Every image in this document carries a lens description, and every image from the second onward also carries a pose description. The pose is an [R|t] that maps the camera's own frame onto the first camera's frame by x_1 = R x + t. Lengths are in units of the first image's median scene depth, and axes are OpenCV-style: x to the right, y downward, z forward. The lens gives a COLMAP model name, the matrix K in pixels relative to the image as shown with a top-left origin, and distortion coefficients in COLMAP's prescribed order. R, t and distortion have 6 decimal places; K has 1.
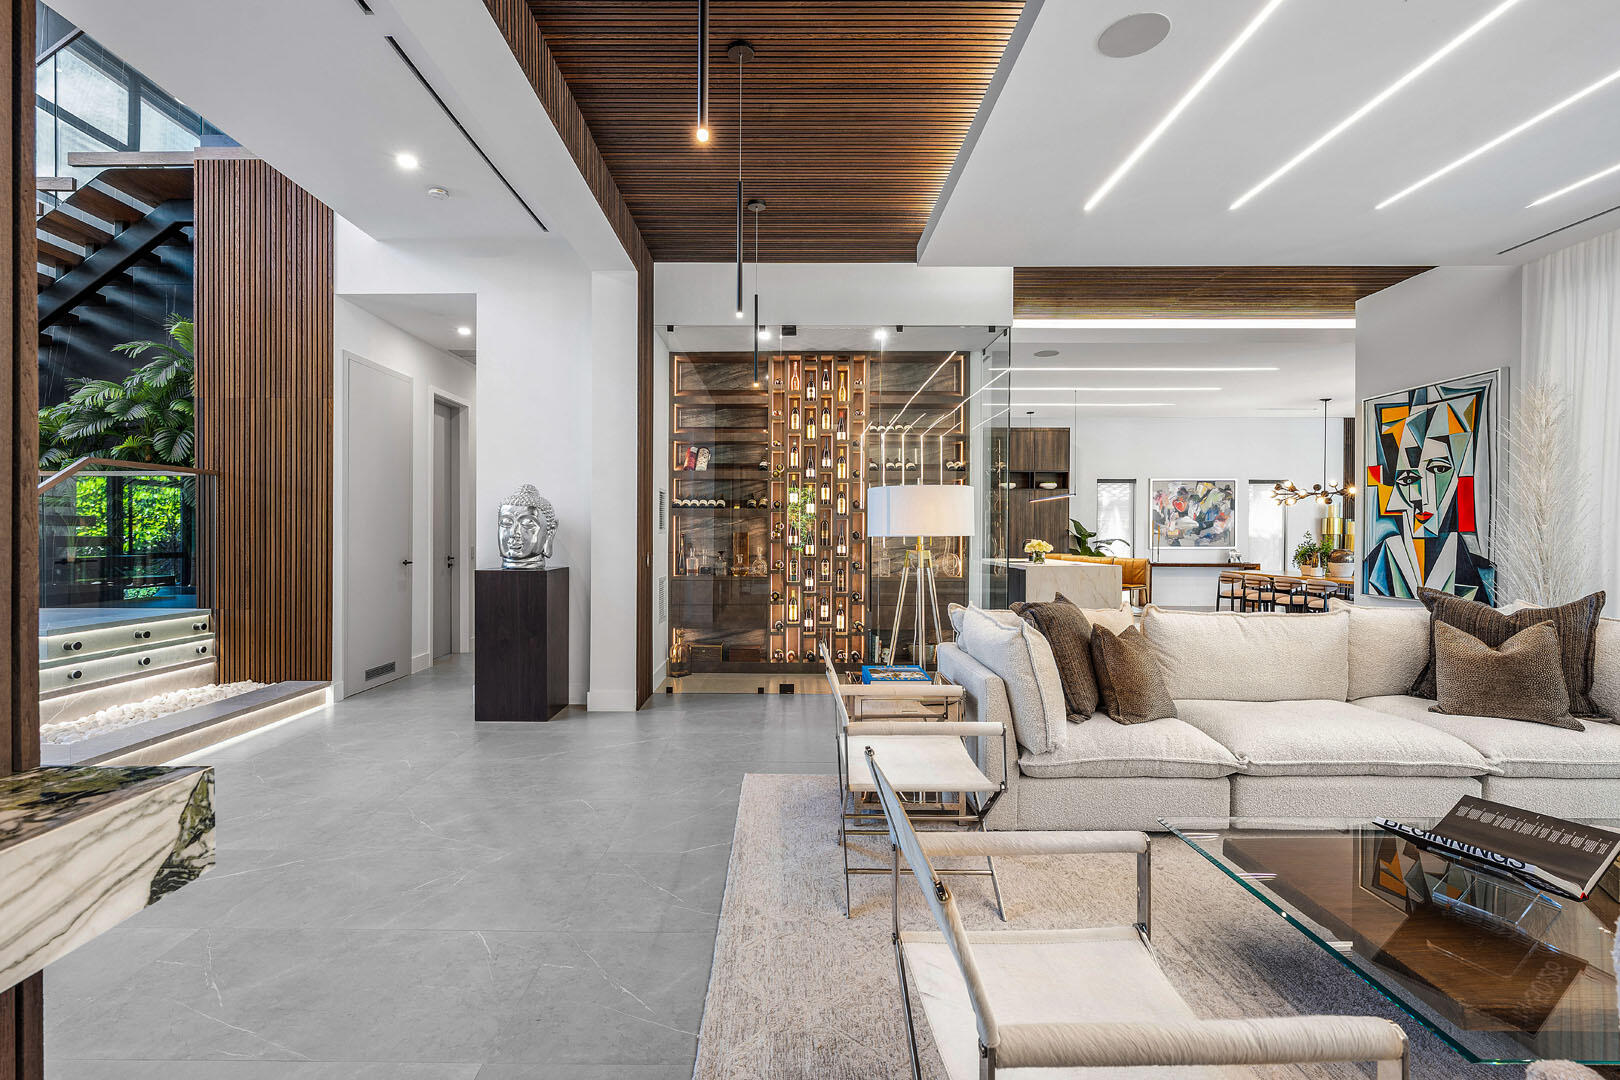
lens RADIAL K [[726.9, 0, 791.4], [0, 726.9, 550.5], [0, 0, 1]] dist [0.010772, -0.000380]
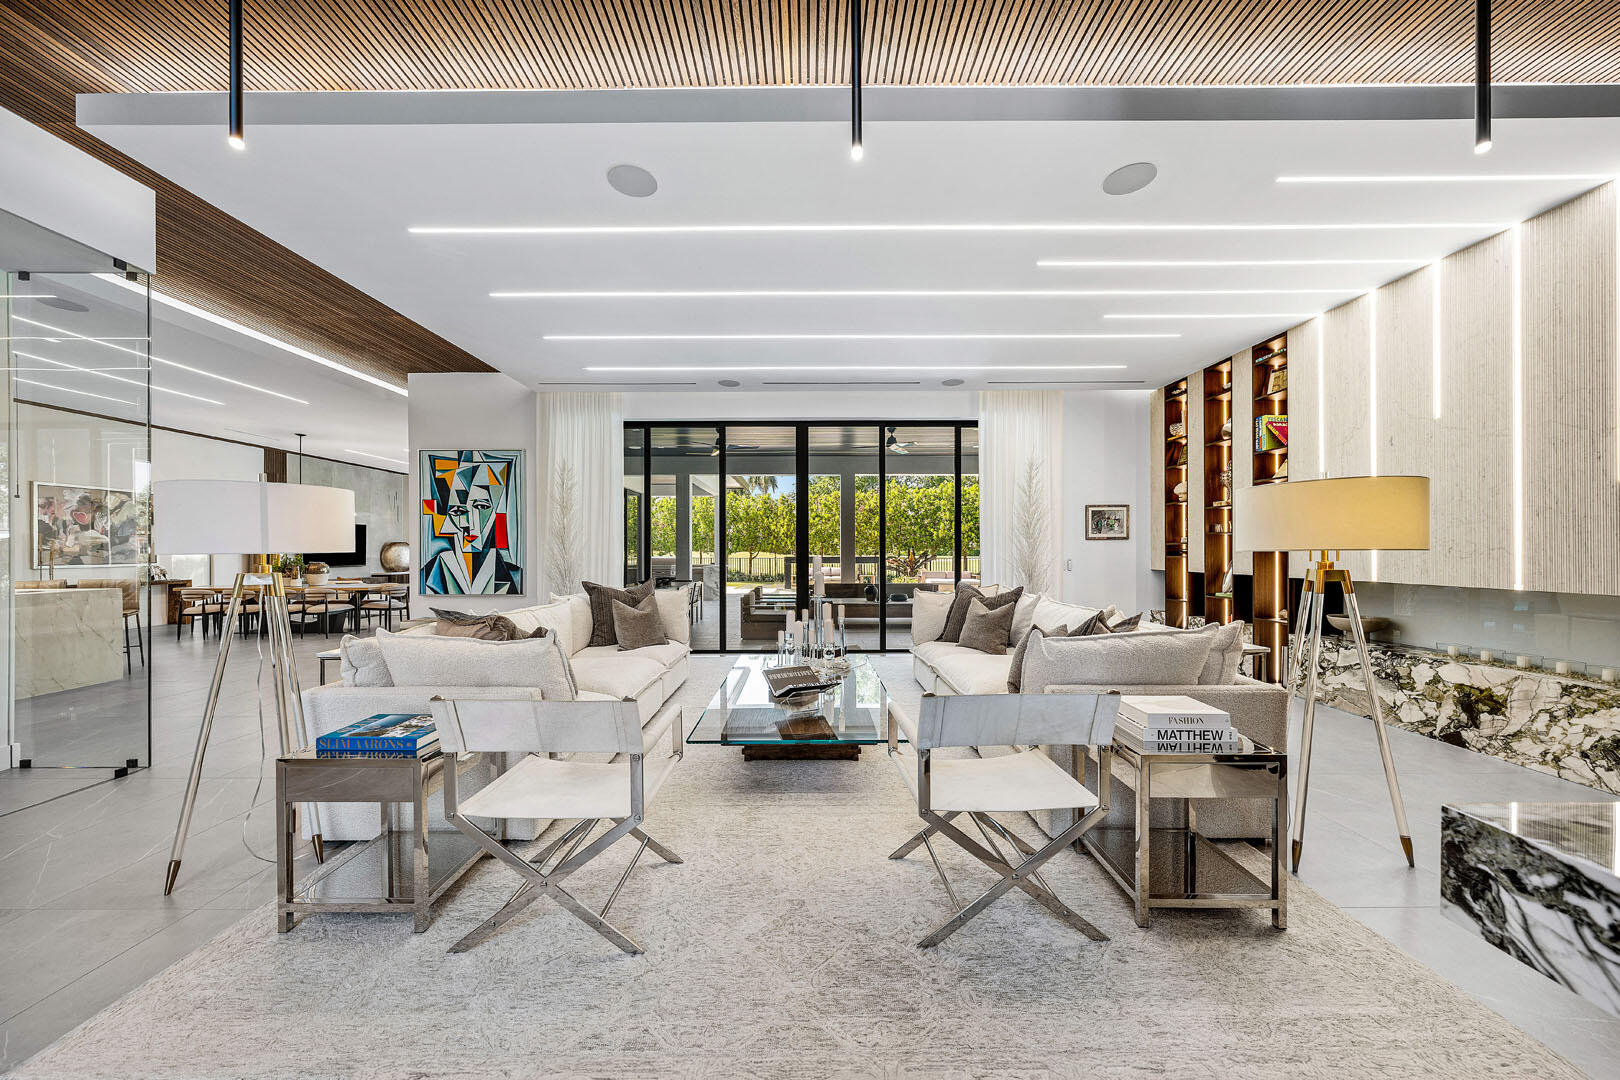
lens RADIAL K [[558.6, 0, 808.7], [0, 558.6, 553.5], [0, 0, 1]] dist [-0.002818, 0.000563]
pose [[-0.001593, -0.006636, 0.999977, -0.251791], [0.023774, 0.999695, 0.006672, -0.005650], [-0.999716, 0.023784, -0.001435, 0.303680]]
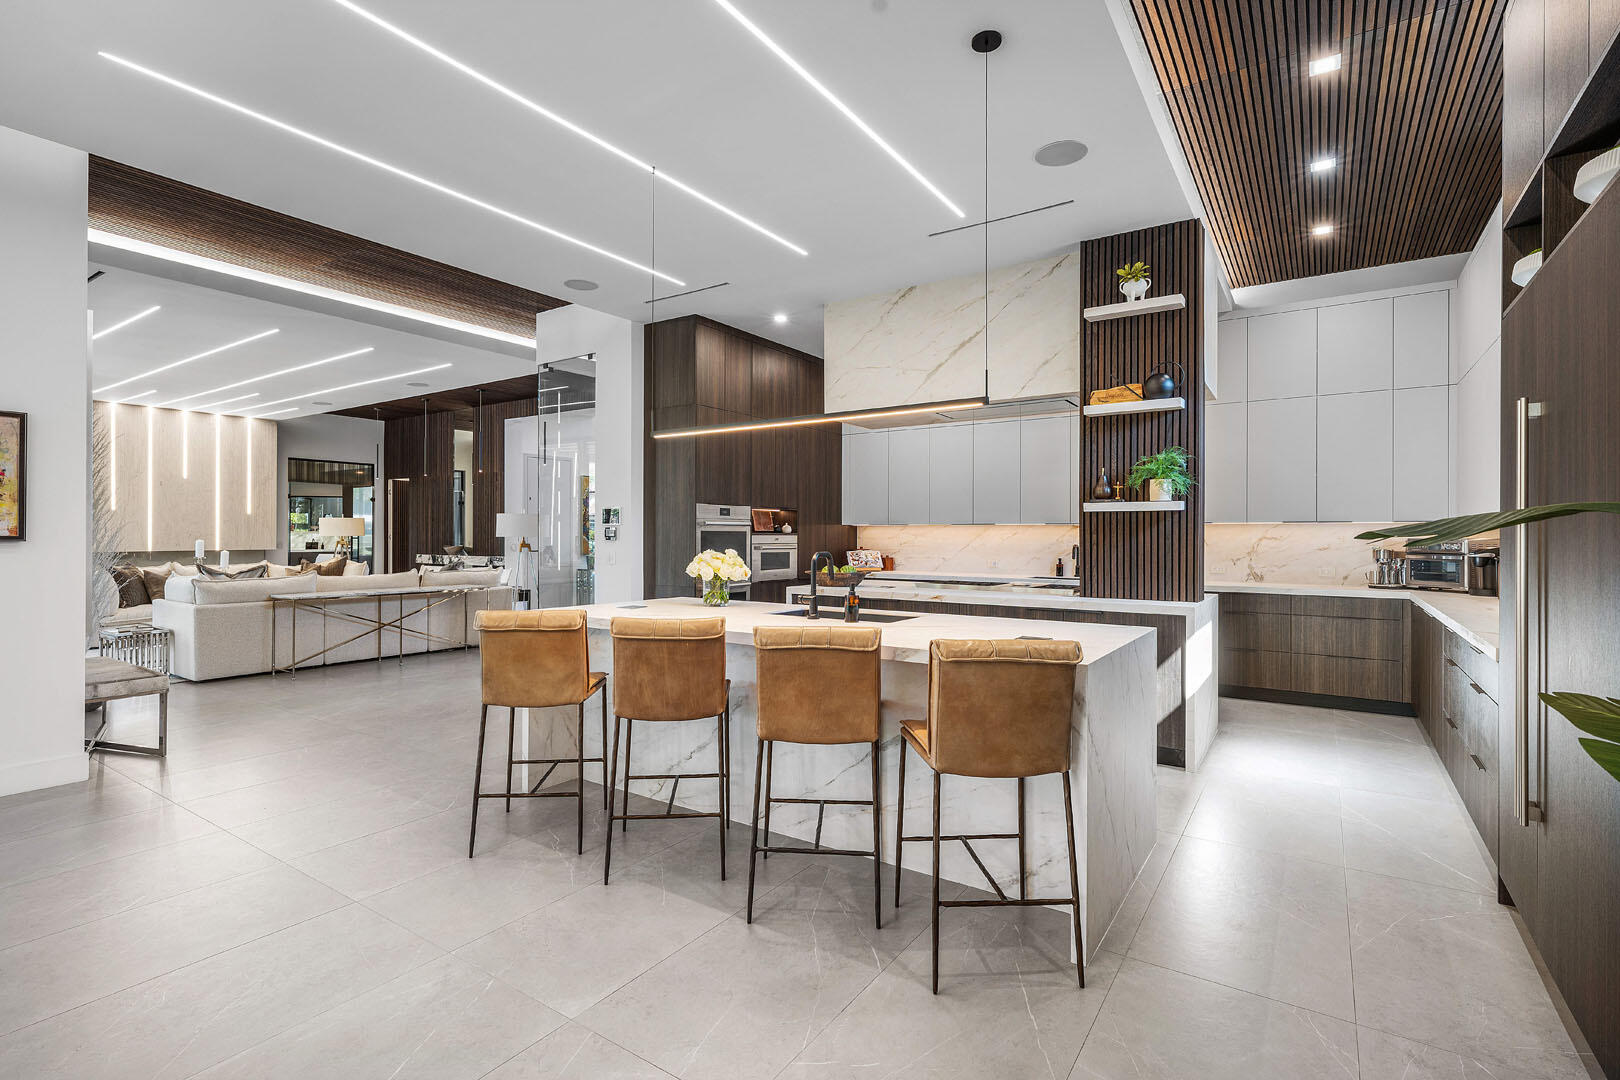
lens RADIAL K [[766.9, 0, 815.7], [0, 766.9, 531.4], [0, 0, 1]] dist [-0.000227, -0.001224]
pose [[-0.550216, -0.005593, -0.835003, 0.995187], [-0.020838, 0.999758, 0.007035, -0.043376], [0.834762, 0.021271, -0.550200, 1.898828]]
